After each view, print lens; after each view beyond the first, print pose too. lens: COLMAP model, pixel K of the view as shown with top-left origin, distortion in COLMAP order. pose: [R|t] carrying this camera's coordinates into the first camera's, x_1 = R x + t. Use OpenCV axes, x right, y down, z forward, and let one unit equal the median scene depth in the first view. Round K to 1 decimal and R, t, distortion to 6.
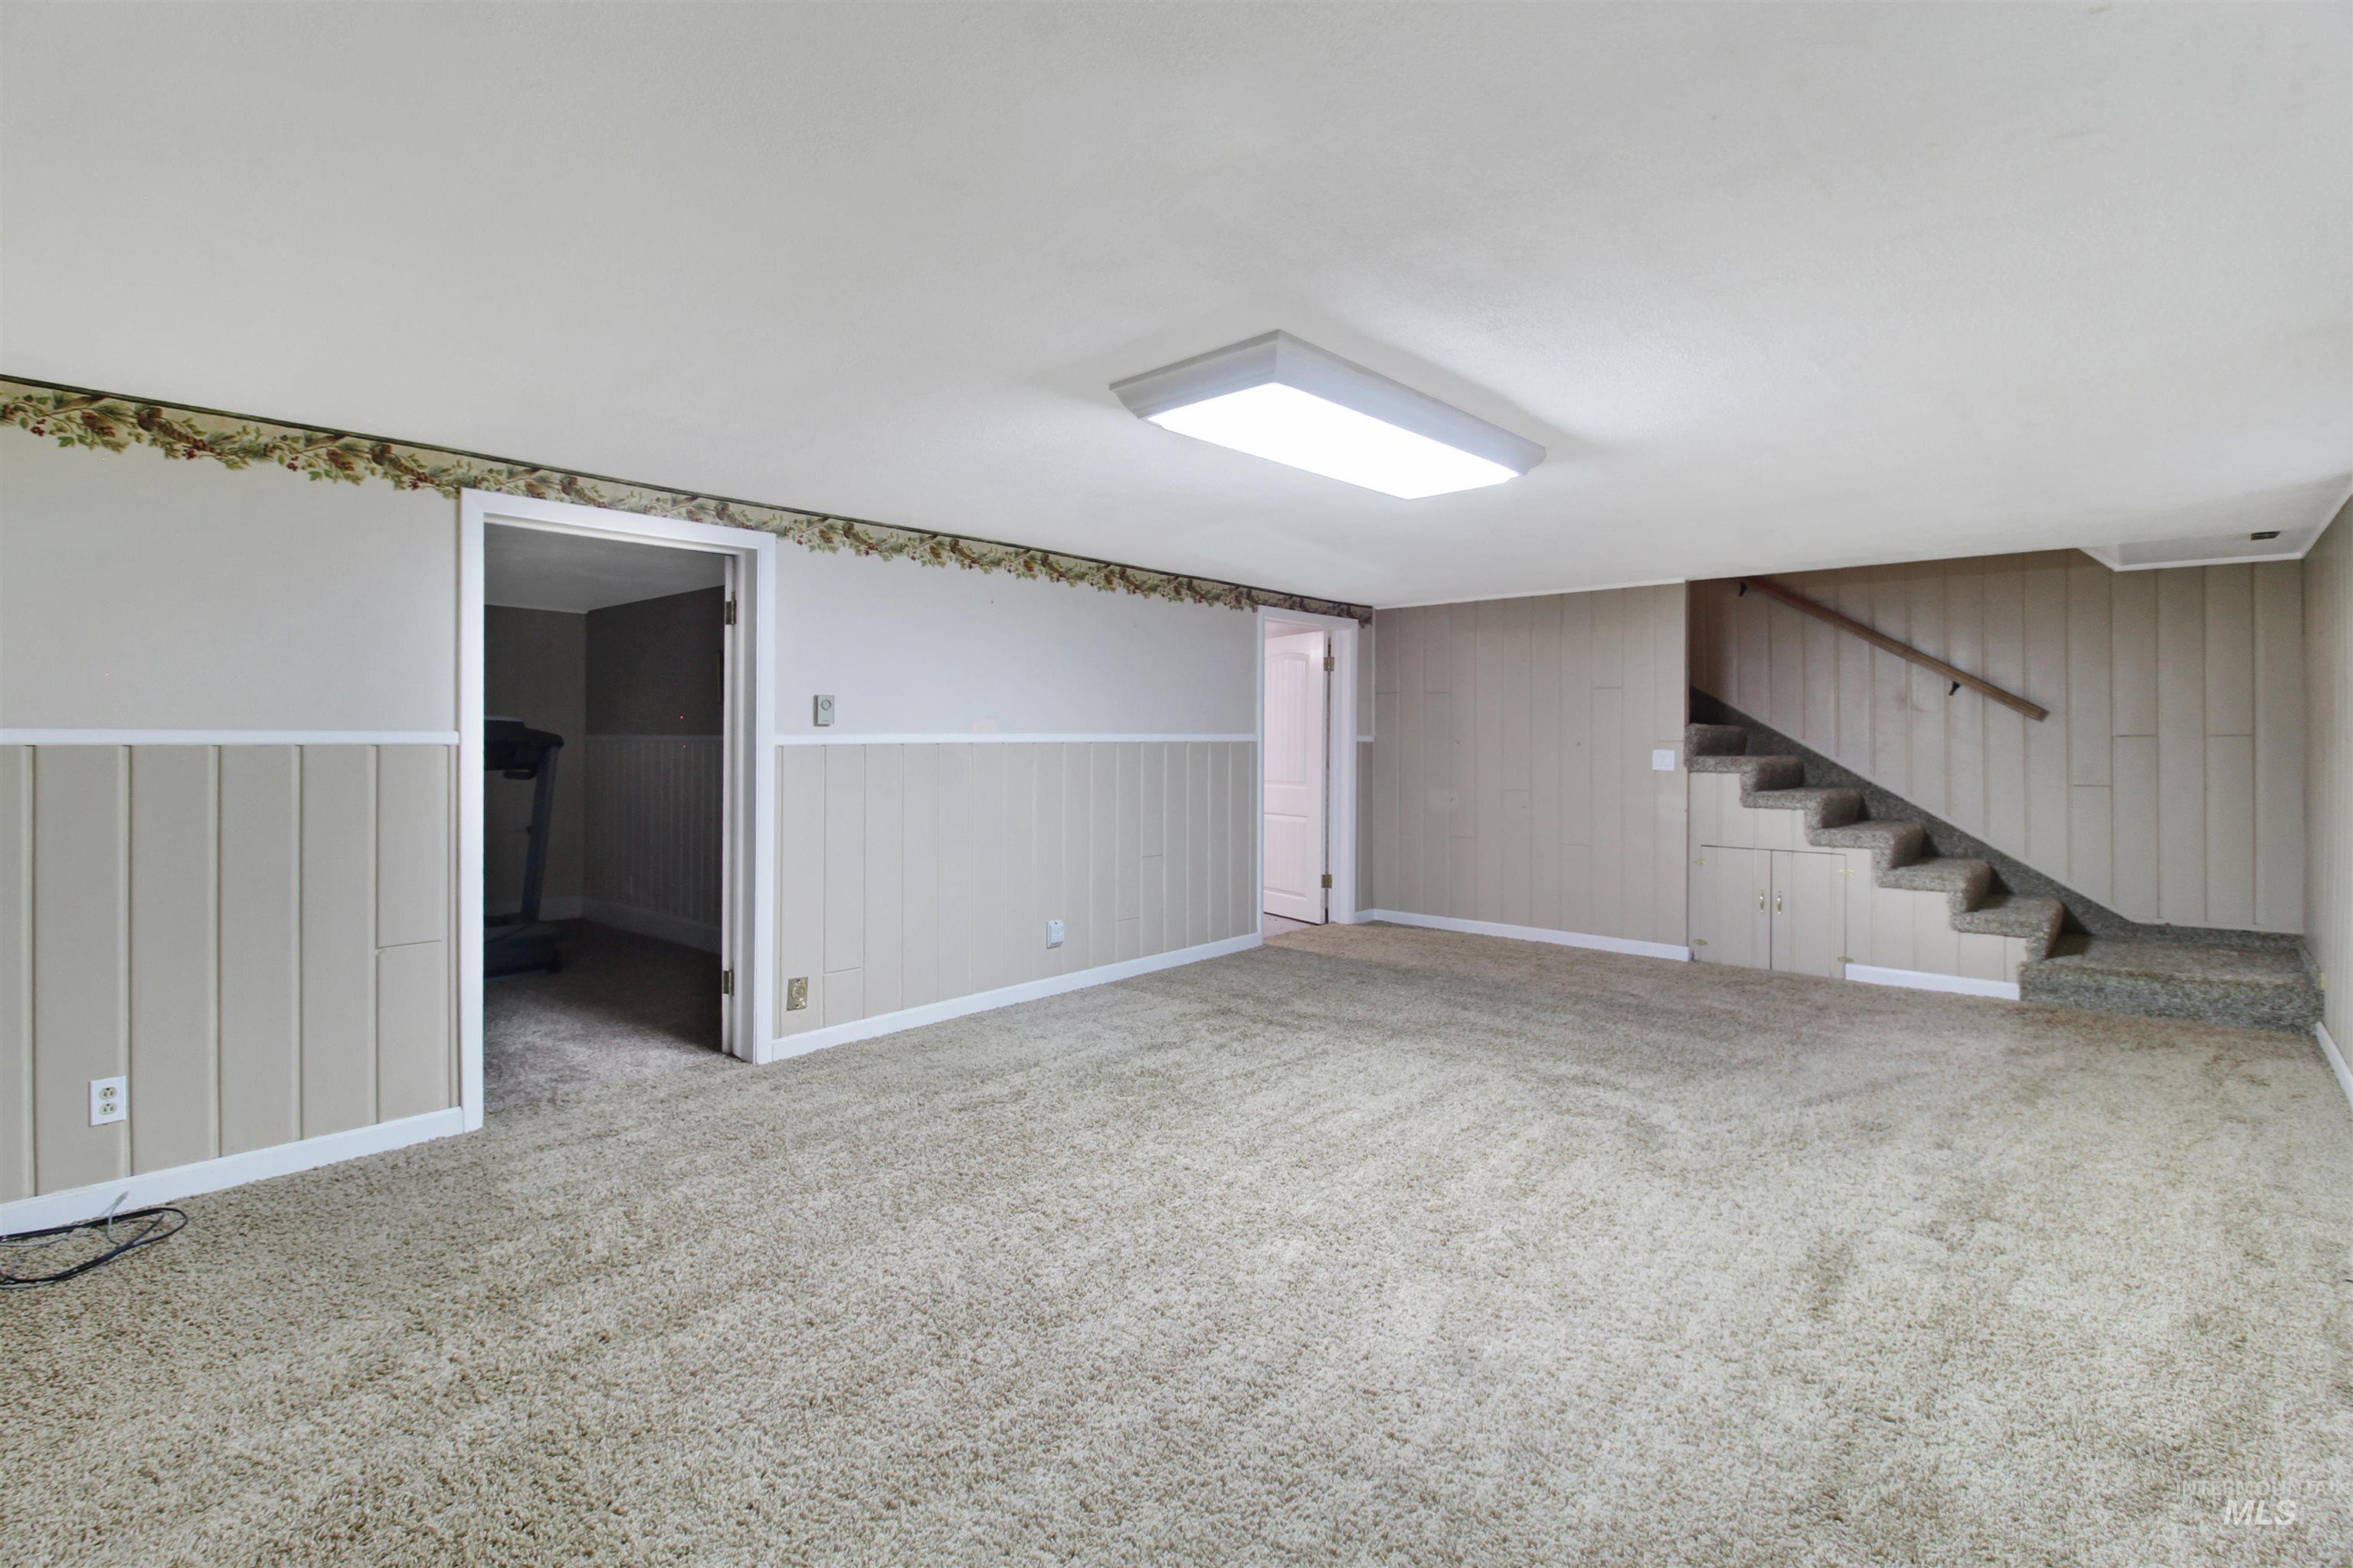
lens RADIAL K [[1124.6, 0, 1178.7], [0, 1124.6, 760.9], [0, 0, 1]] dist [0.005628, 0.000498]
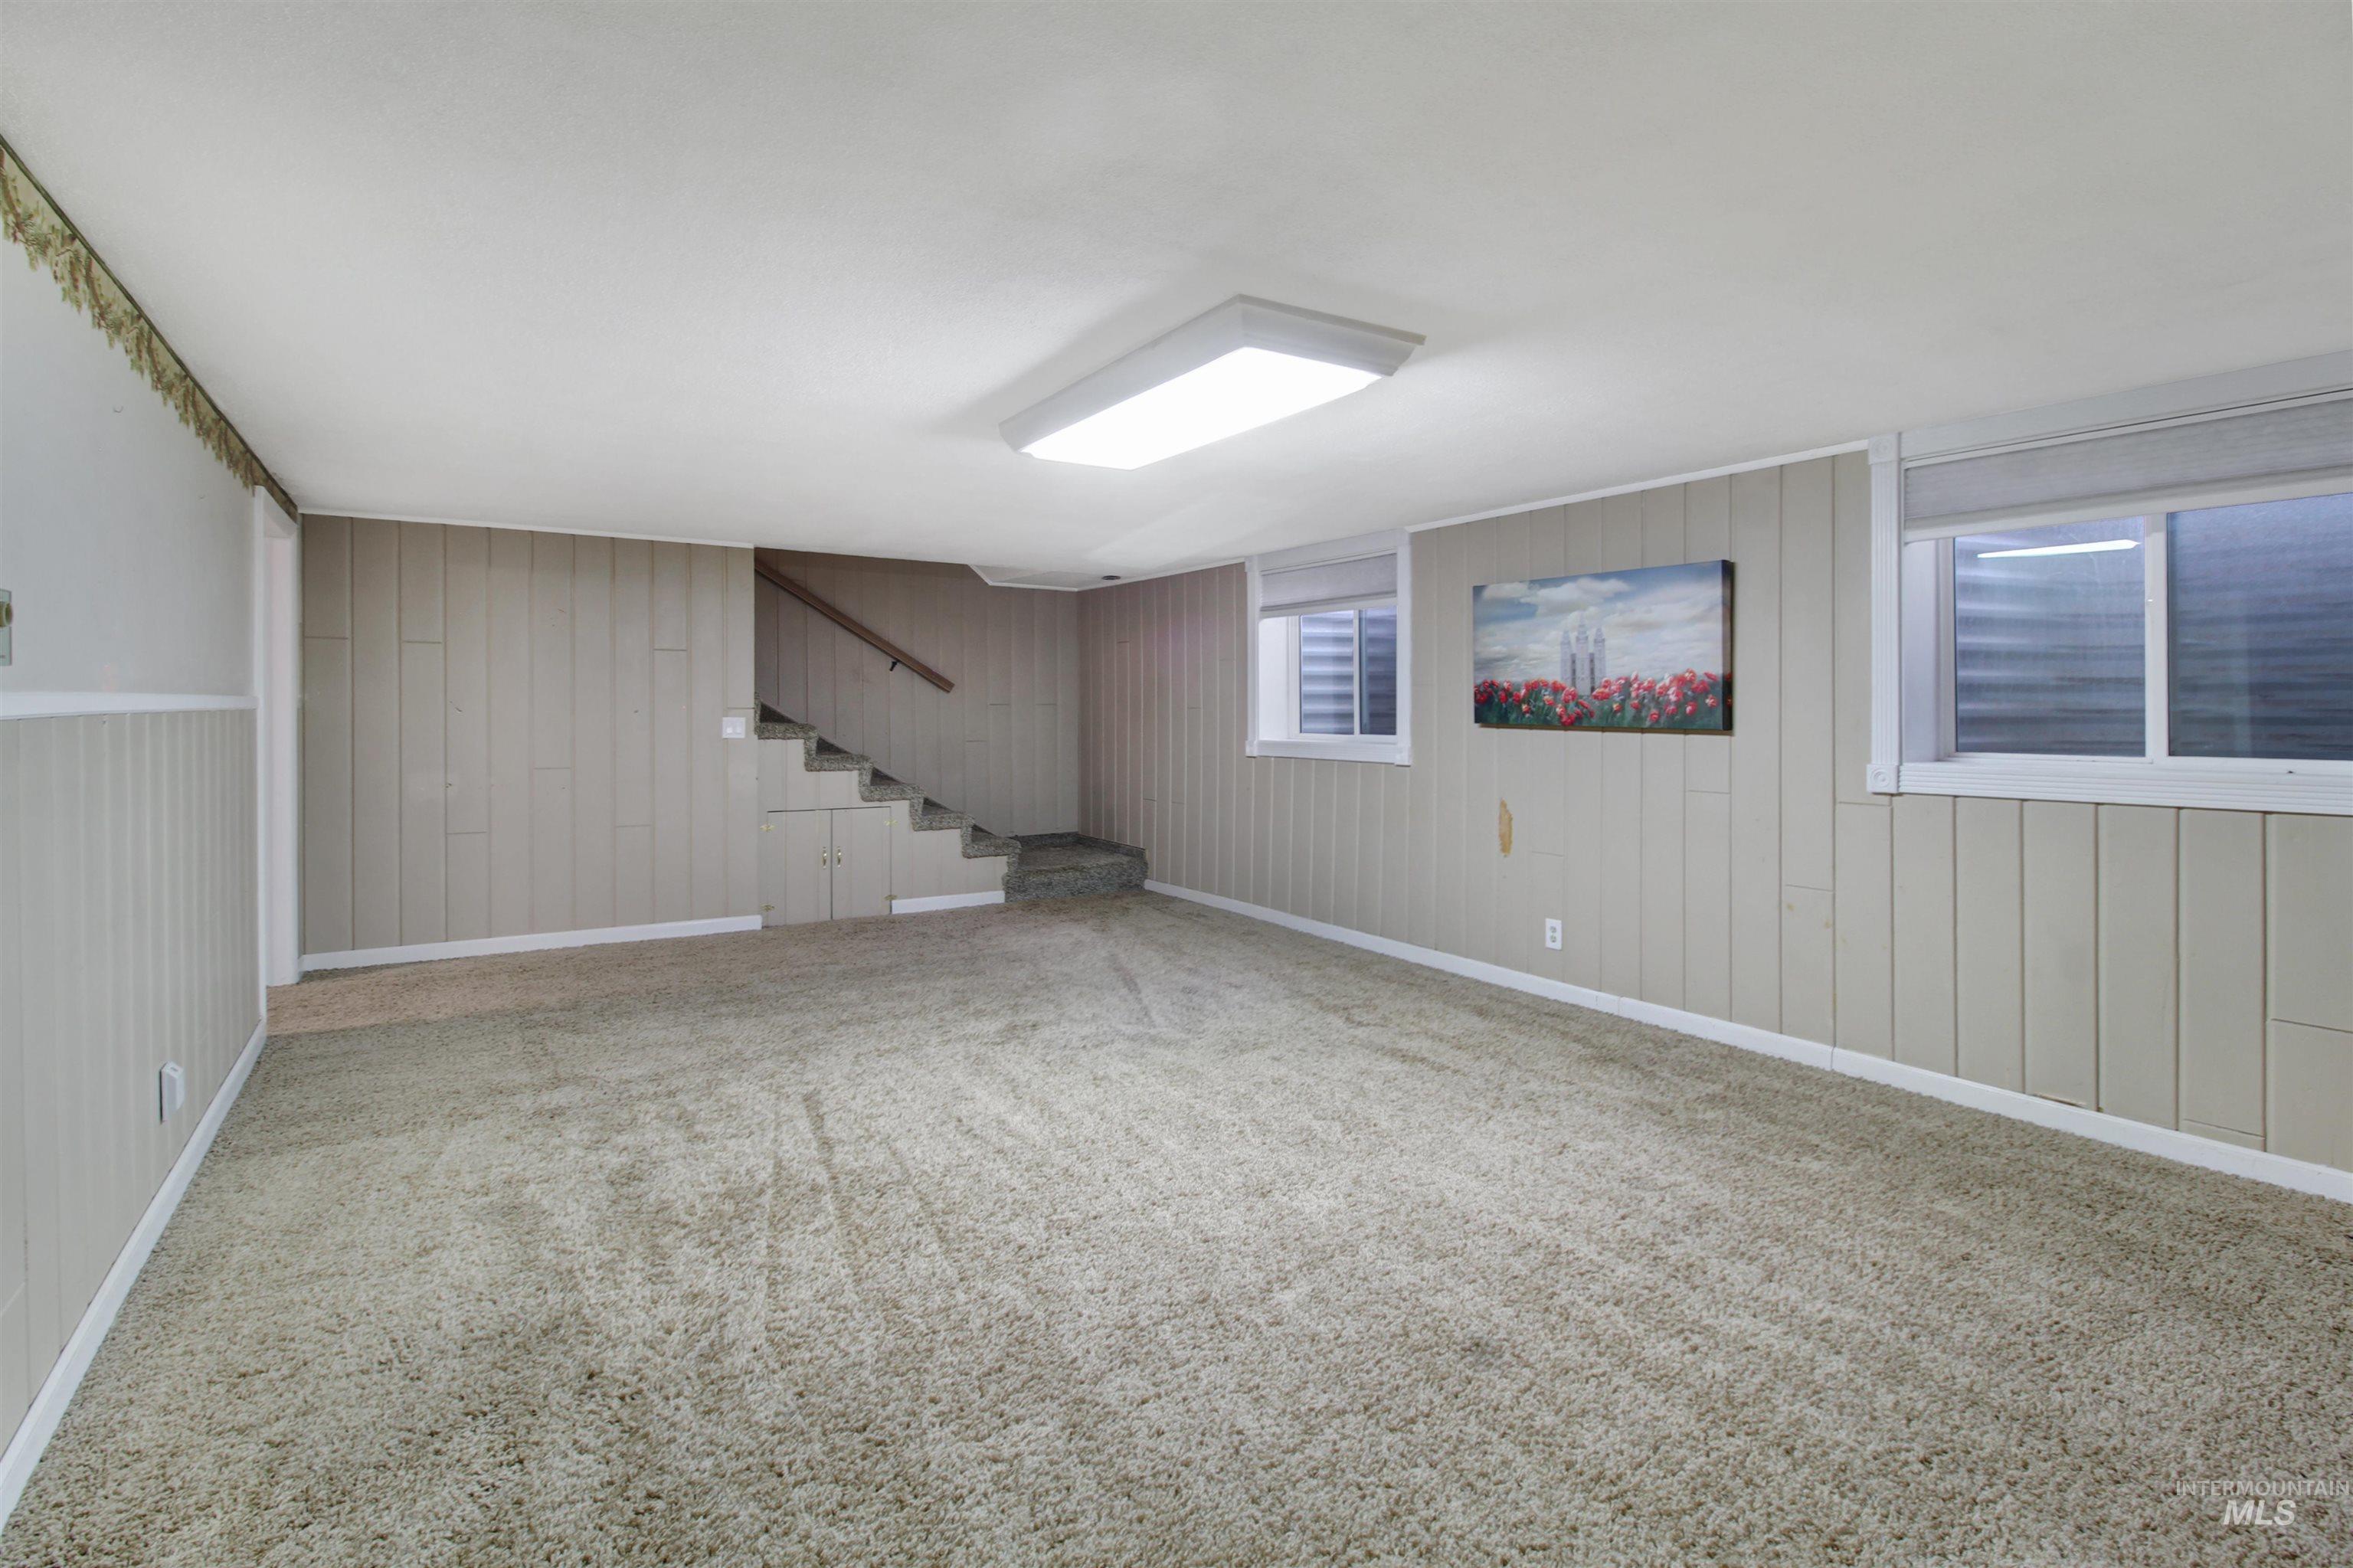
lens RADIAL K [[1124.6, 0, 1196.5], [0, 1124.6, 711.1], [0, 0, 1]] dist [0.005628, 0.000498]
pose [[0.261846, -0.001948, 0.965108, -0.464191], [0.013489, 0.999908, -0.001641, -0.009347], [-0.965015, 0.013448, 0.261848, 0.412491]]
